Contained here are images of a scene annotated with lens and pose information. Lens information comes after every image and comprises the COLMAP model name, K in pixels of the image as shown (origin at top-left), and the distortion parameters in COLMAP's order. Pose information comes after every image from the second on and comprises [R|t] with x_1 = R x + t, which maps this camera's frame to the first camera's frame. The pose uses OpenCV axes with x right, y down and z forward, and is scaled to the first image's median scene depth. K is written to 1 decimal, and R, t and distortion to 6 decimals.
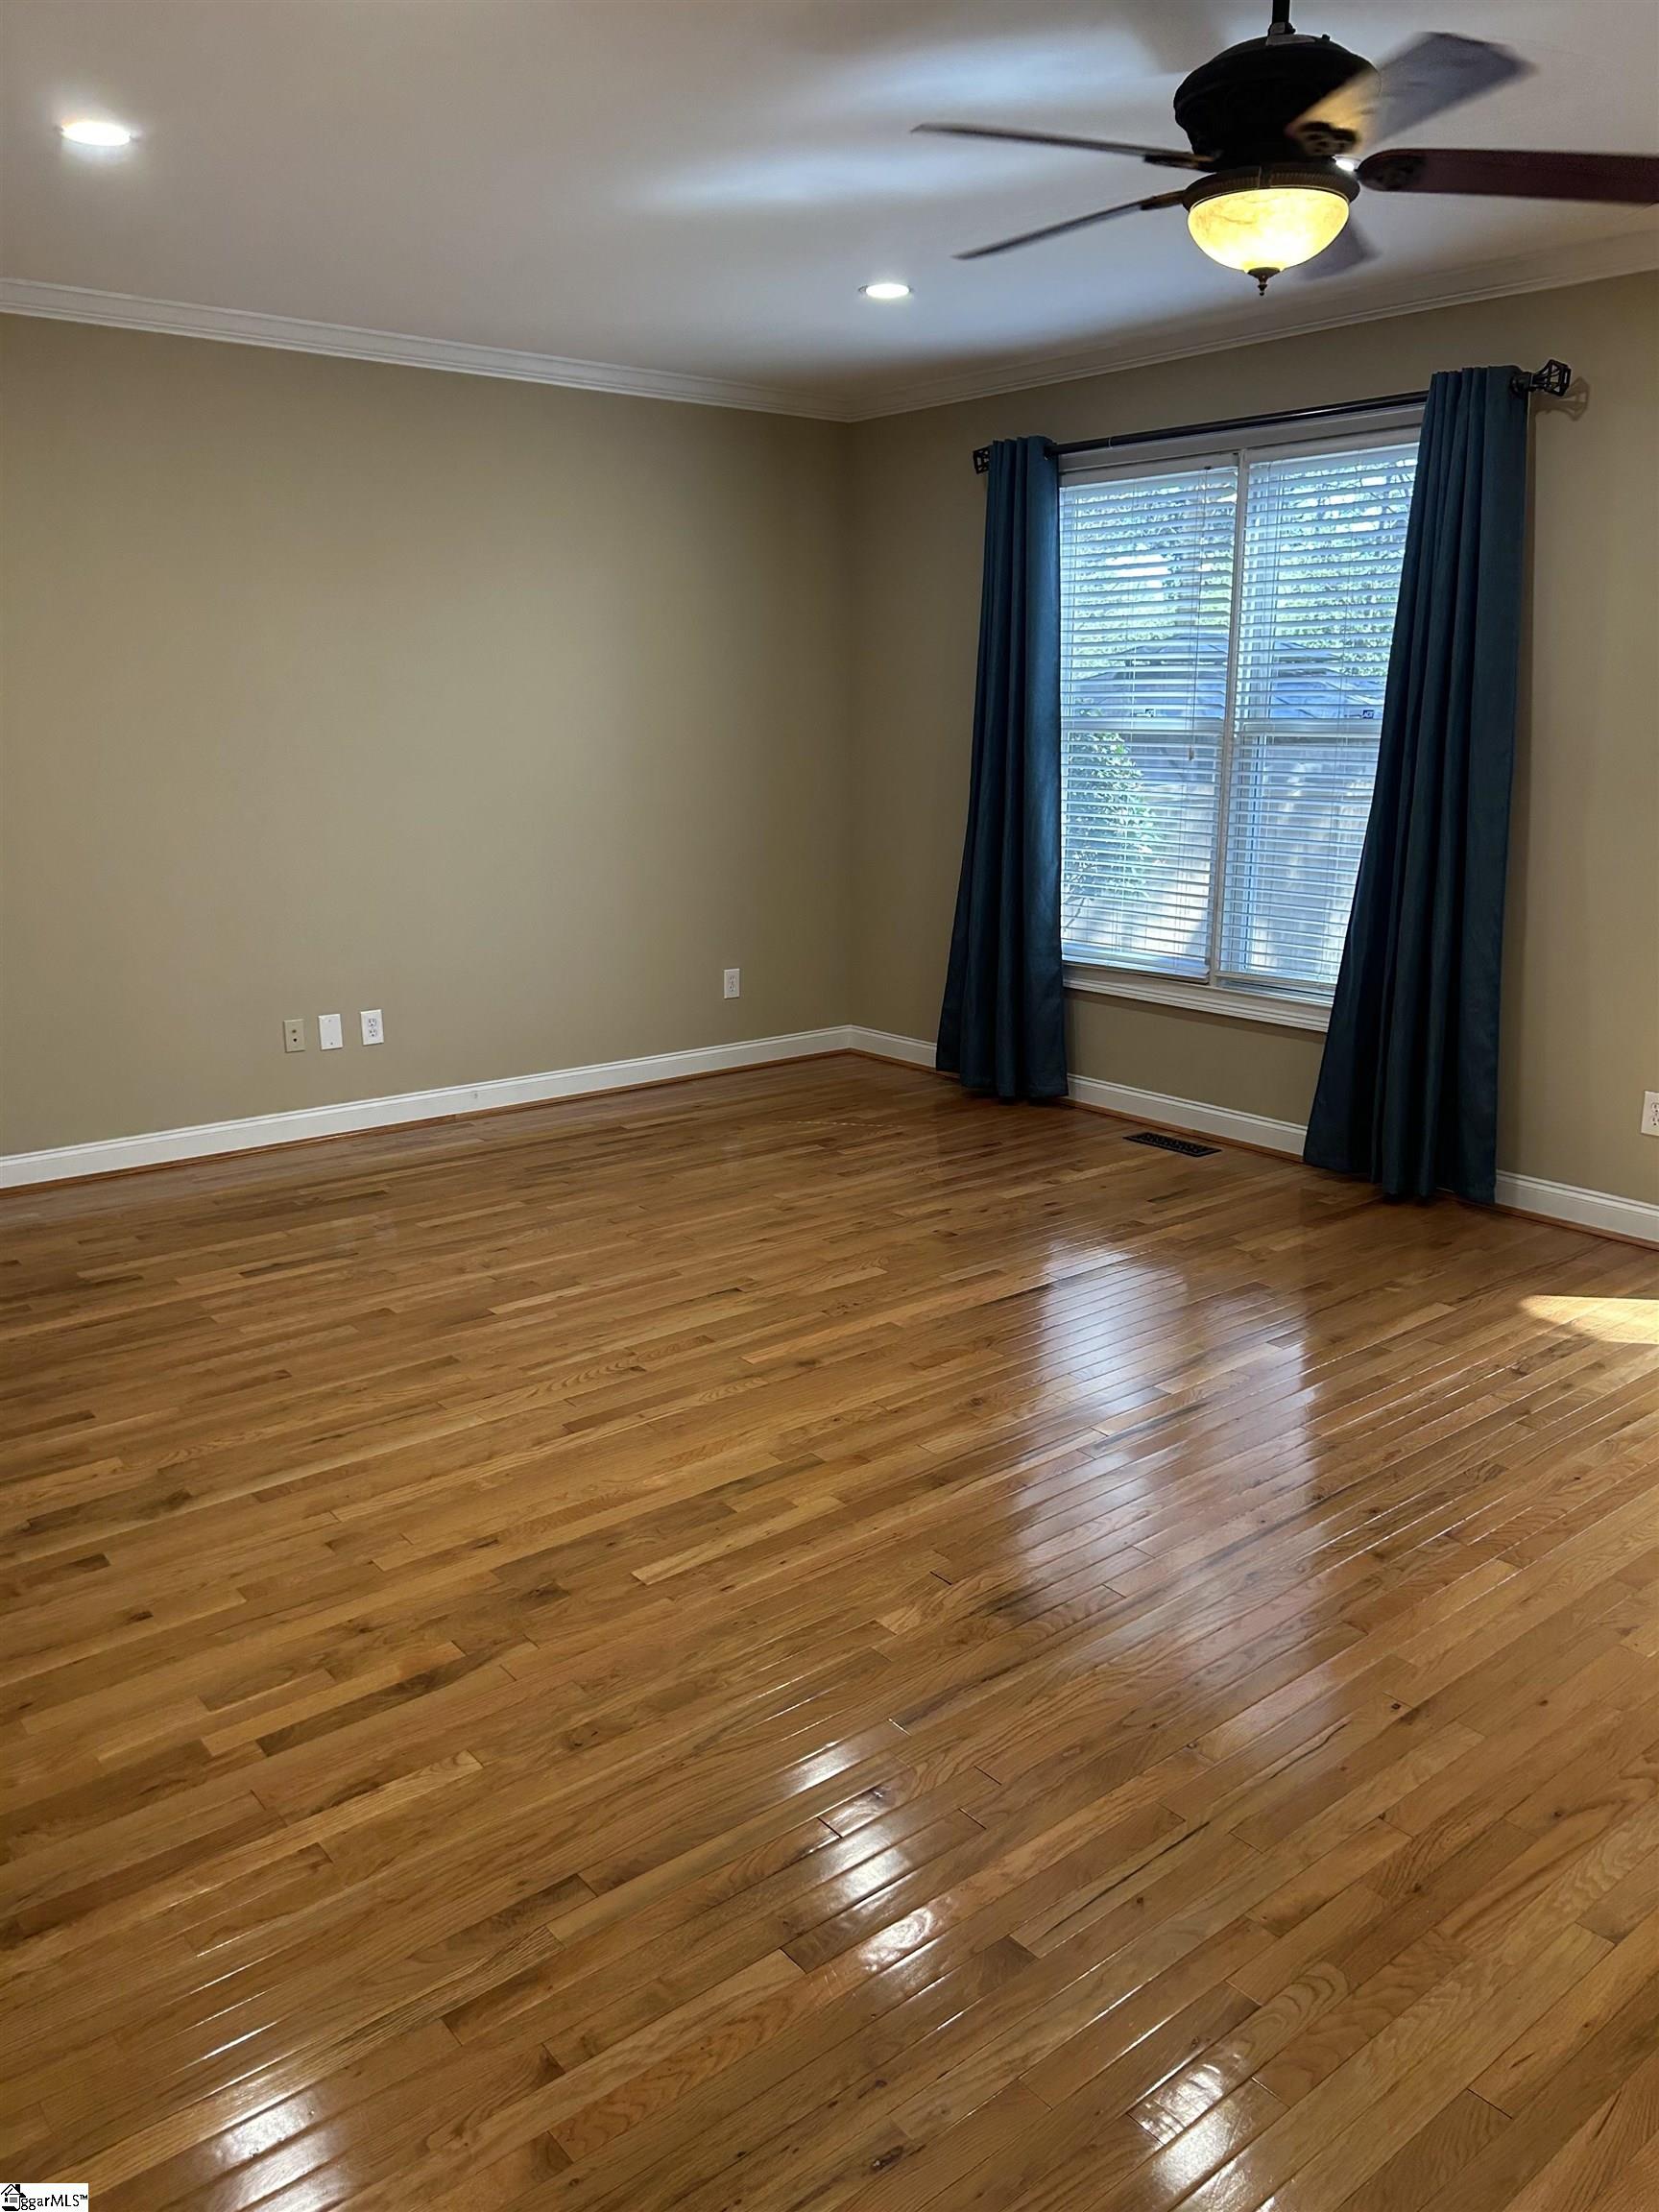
lens RADIAL K [[1664.4, 0, 822.6], [0, 1664.4, 1086.1], [0, 0, 1]] dist [0.056044, -0.063979]
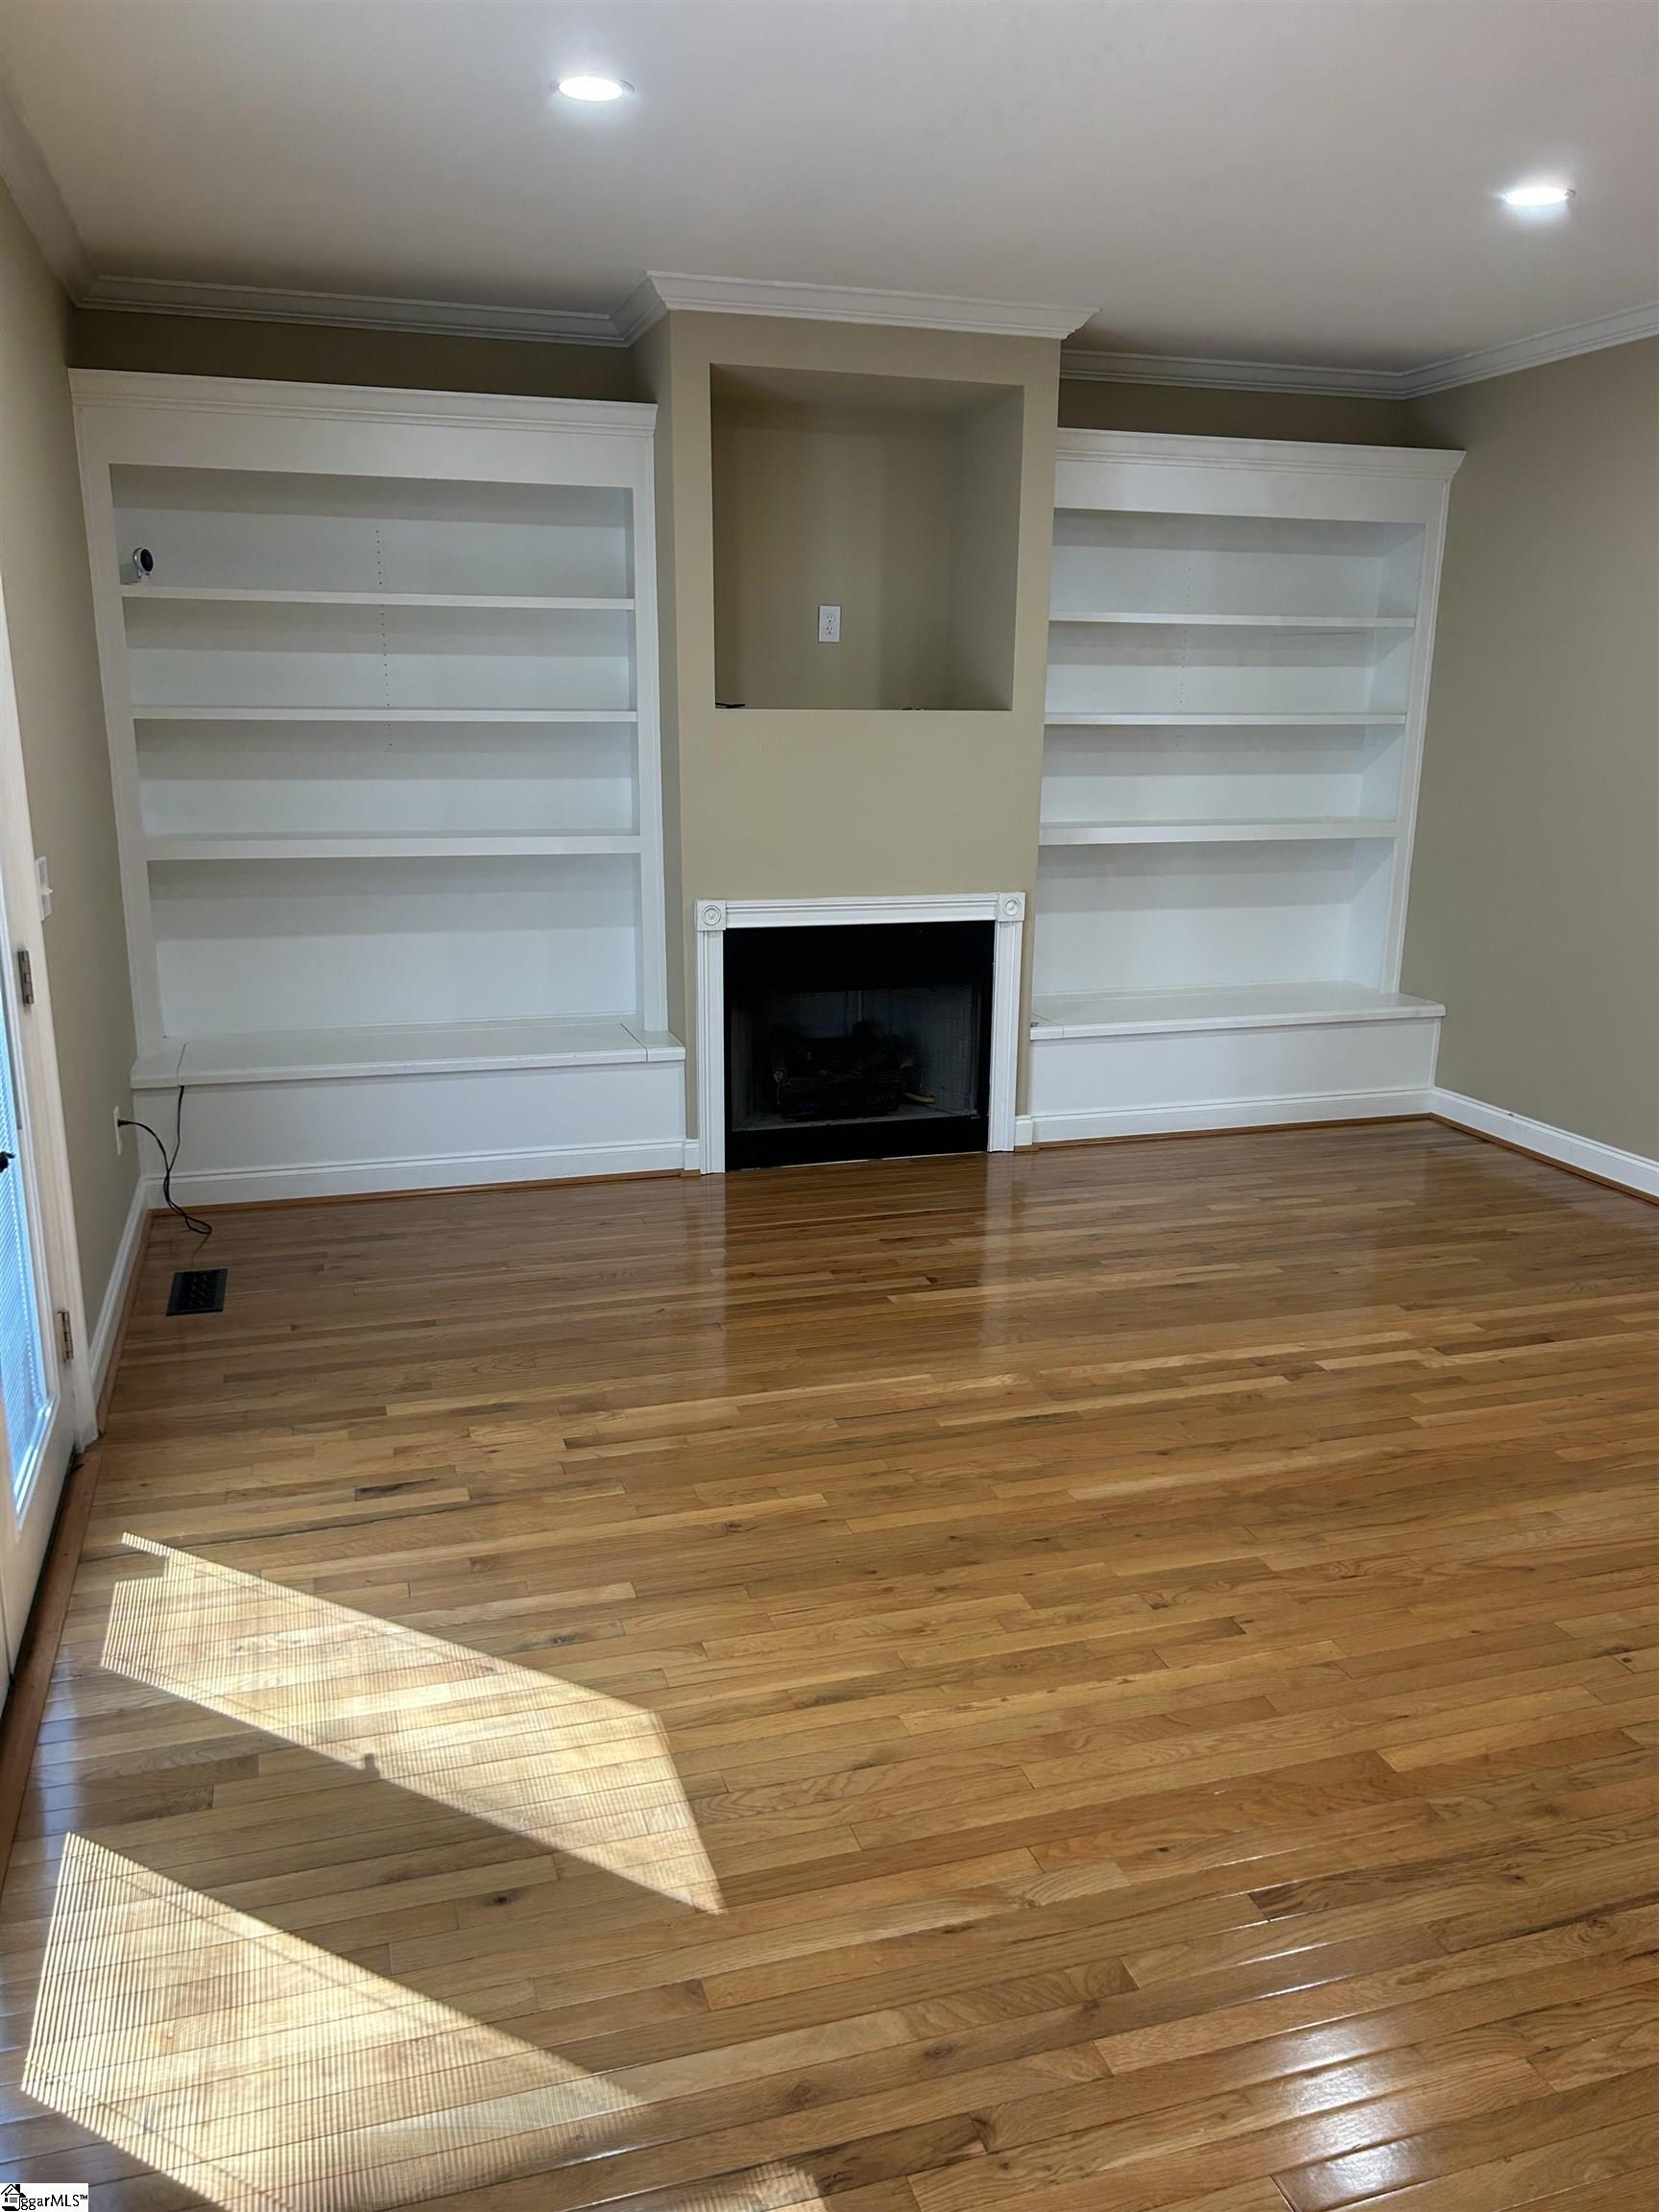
lens RADIAL K [[1664.4, 0, 822.6], [0, 1664.4, 1086.1], [0, 0, 1]] dist [0.056044, -0.063979]
pose [[-0.928508, -0.091569, 0.359844, 0.339599], [0.075002, 0.902888, 0.423283, -0.328840], [-0.363658, 0.420011, -0.831471, 1.407966]]
